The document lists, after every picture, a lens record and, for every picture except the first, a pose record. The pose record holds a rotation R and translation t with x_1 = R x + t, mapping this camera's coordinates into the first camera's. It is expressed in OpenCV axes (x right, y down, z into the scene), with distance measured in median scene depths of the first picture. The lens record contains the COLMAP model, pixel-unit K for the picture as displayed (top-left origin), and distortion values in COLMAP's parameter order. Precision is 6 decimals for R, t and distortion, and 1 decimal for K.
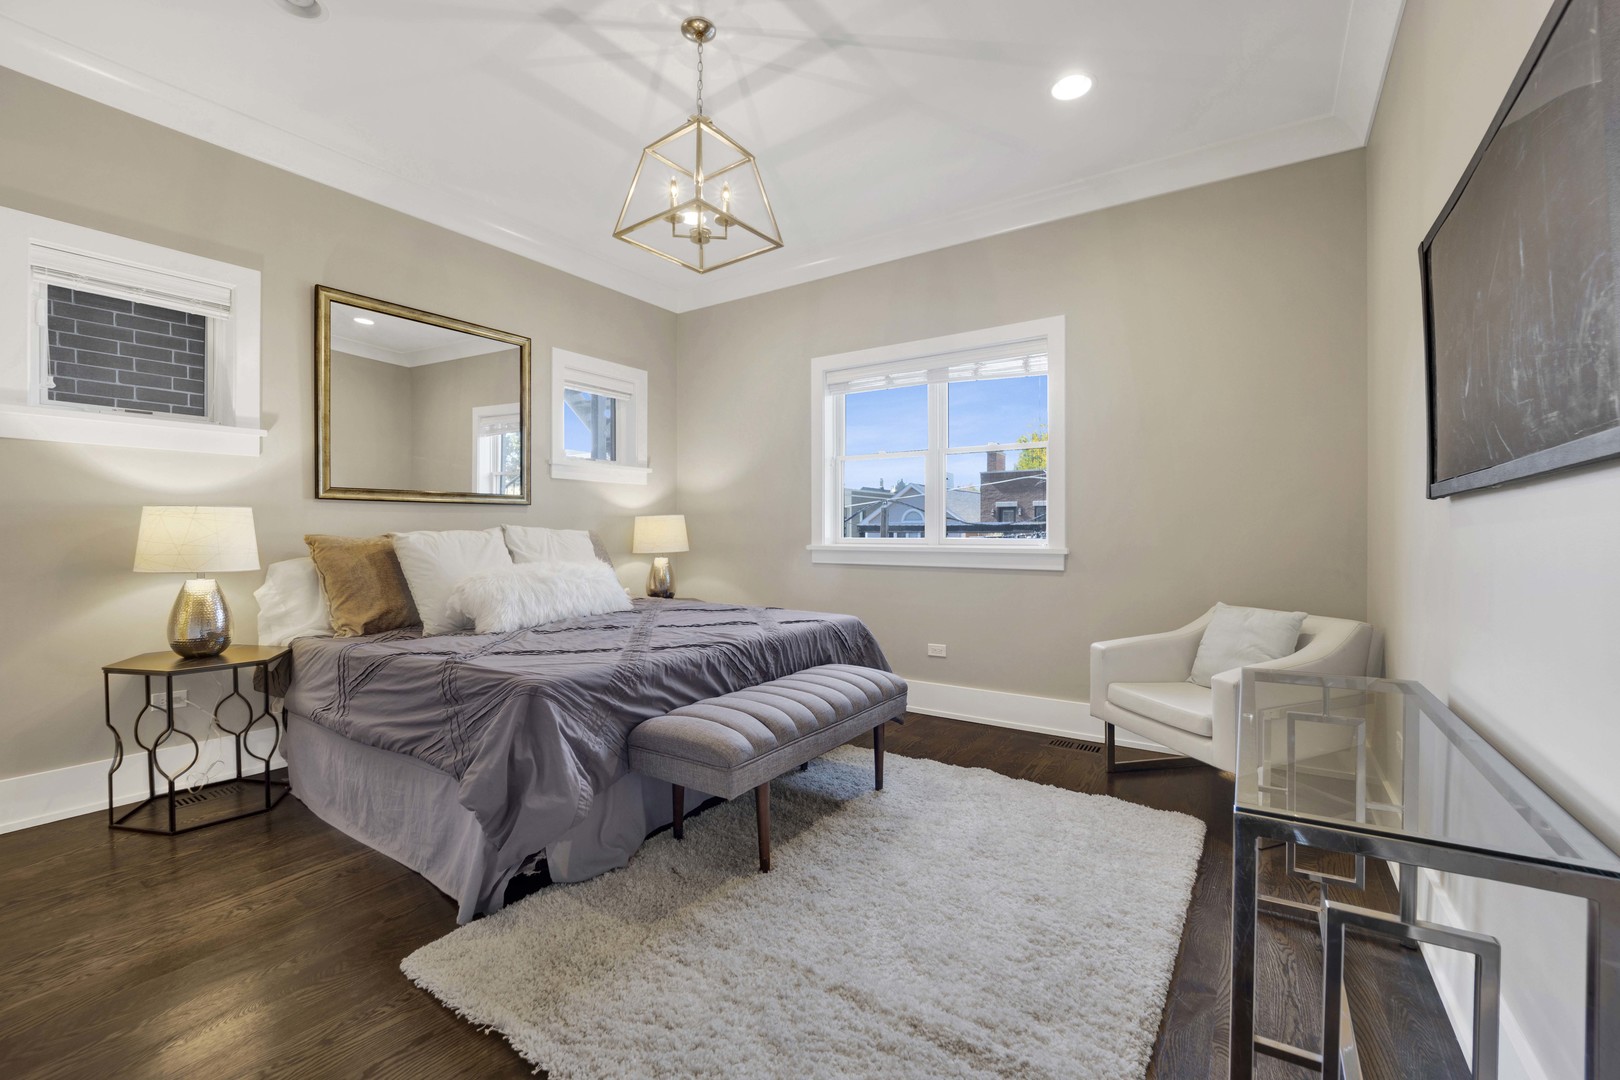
lens RADIAL K [[672.1, 0, 804.4], [0, 672.1, 540.3], [0, 0, 1]] dist [-0.021268, 0.000121]
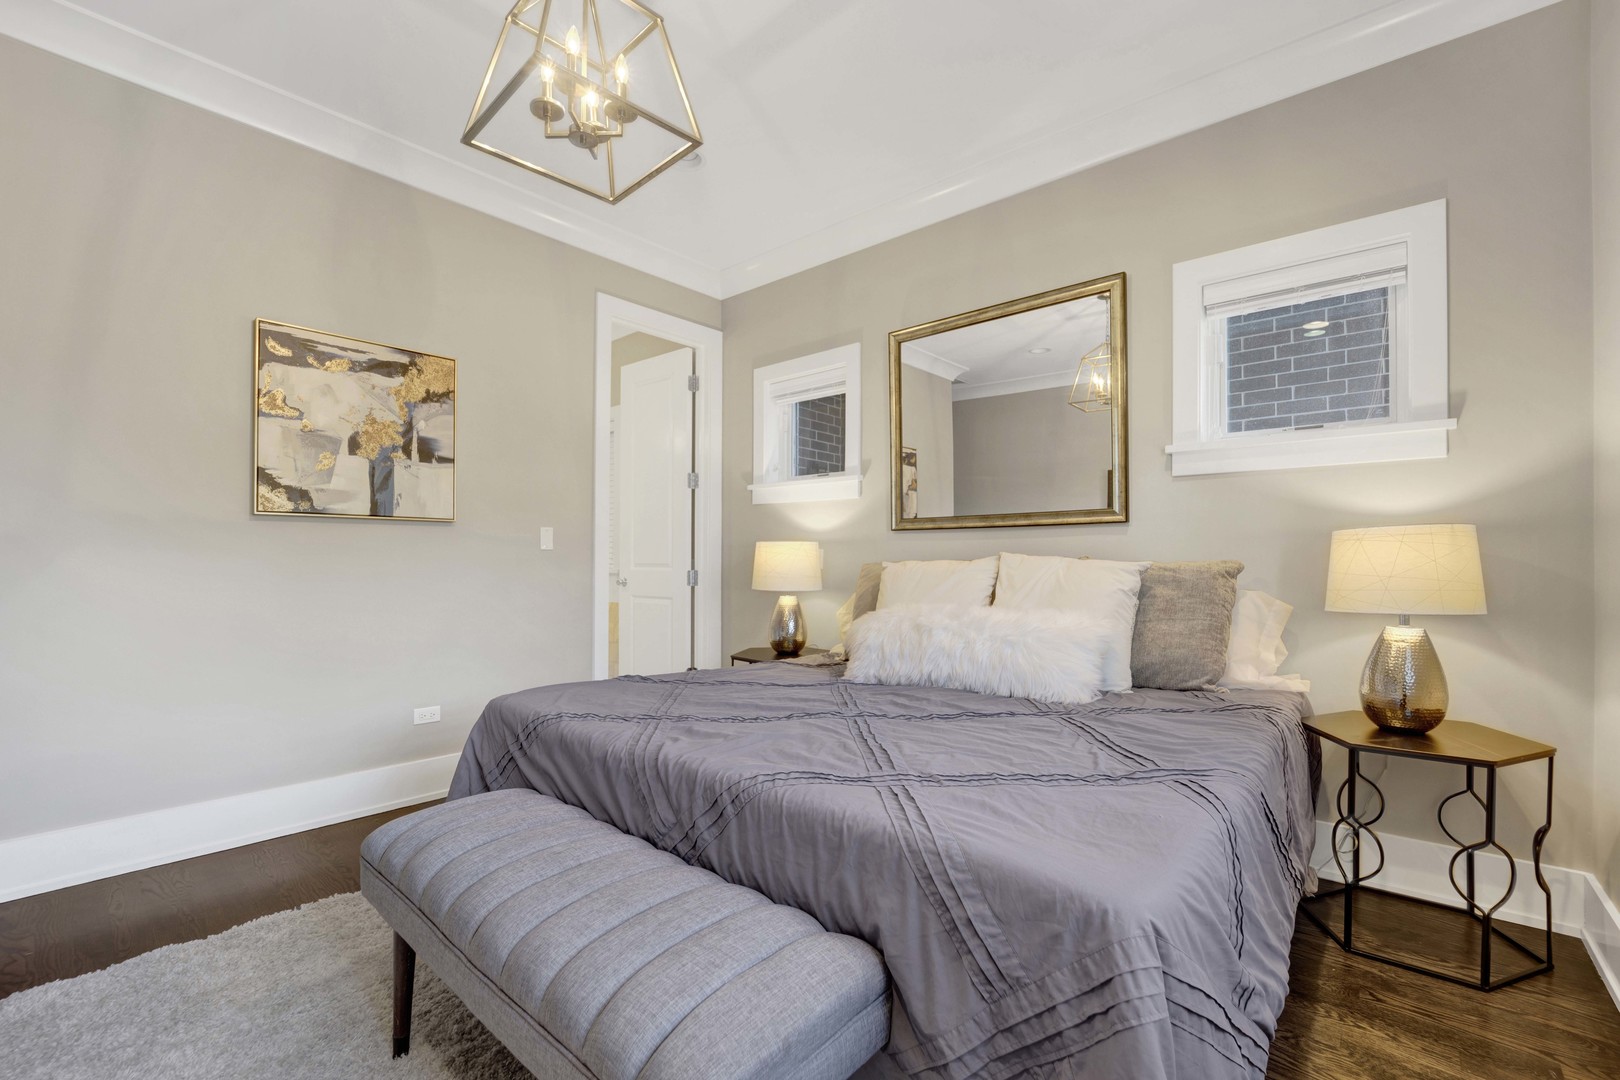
lens RADIAL K [[690.0, 0, 803.1], [0, 690.0, 548.1], [0, 0, 1]] dist [-0.002381, -0.000244]
pose [[-0.122397, -0.005587, -0.992465, 0.410311], [-0.010086, 0.999940, -0.004385, -0.027389], [0.992430, 0.009473, -0.122446, 1.007940]]
